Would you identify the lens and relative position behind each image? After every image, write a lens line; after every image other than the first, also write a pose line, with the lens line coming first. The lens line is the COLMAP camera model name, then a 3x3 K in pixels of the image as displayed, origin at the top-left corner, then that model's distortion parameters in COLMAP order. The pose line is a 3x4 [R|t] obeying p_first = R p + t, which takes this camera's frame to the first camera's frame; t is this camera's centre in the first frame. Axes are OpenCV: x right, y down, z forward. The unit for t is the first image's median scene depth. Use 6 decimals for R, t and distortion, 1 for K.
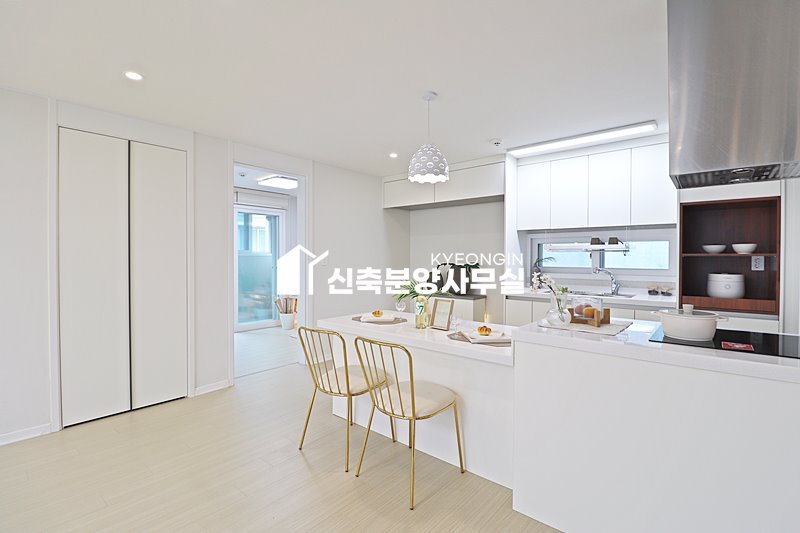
lens RADIAL K [[375.4, 0, 402.0], [0, 375.4, 262.4], [0, 0, 1]] dist [-0.014108, -0.004120]
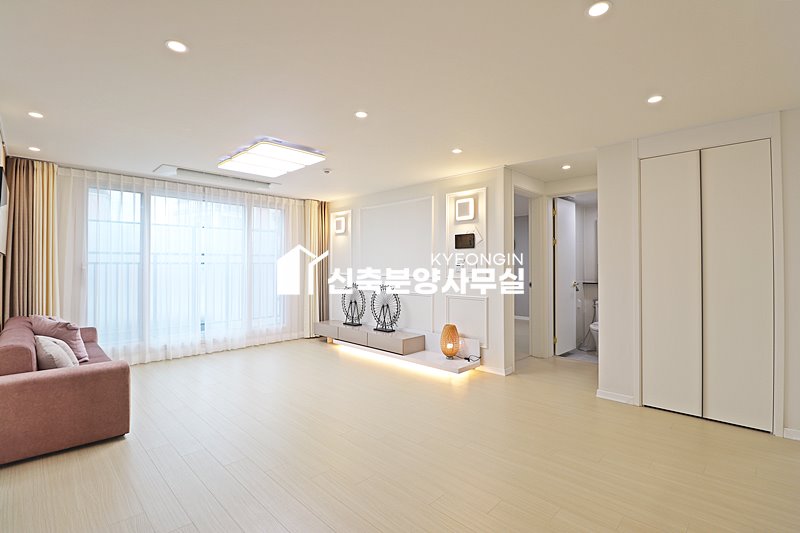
lens RADIAL K [[375.4, 0, 398.6], [0, 375.4, 267.9], [0, 0, 1]] dist [-0.014108, -0.004120]
pose [[-0.085240, -0.012992, -0.996276, 0.291869], [-0.025621, 0.999613, -0.010844, 0.022869], [0.996031, 0.024601, -0.085540, 0.223511]]
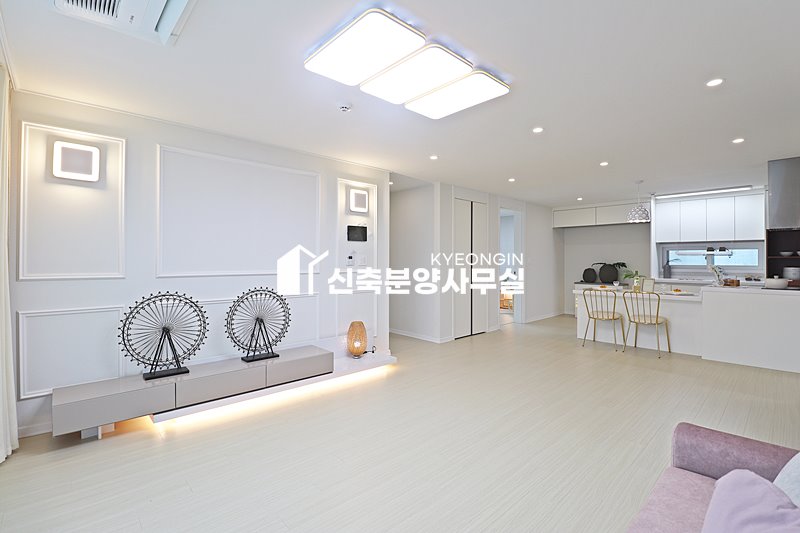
lens RADIAL K [[375.4, 0, 396.5], [0, 375.4, 263.7], [0, 0, 1]] dist [-0.014108, -0.004120]
pose [[0.993130, -0.000551, -0.117015, -0.764407], [0.000189, 0.999995, -0.003104, 0.014655], [0.117016, 0.003061, 0.993125, -0.913724]]
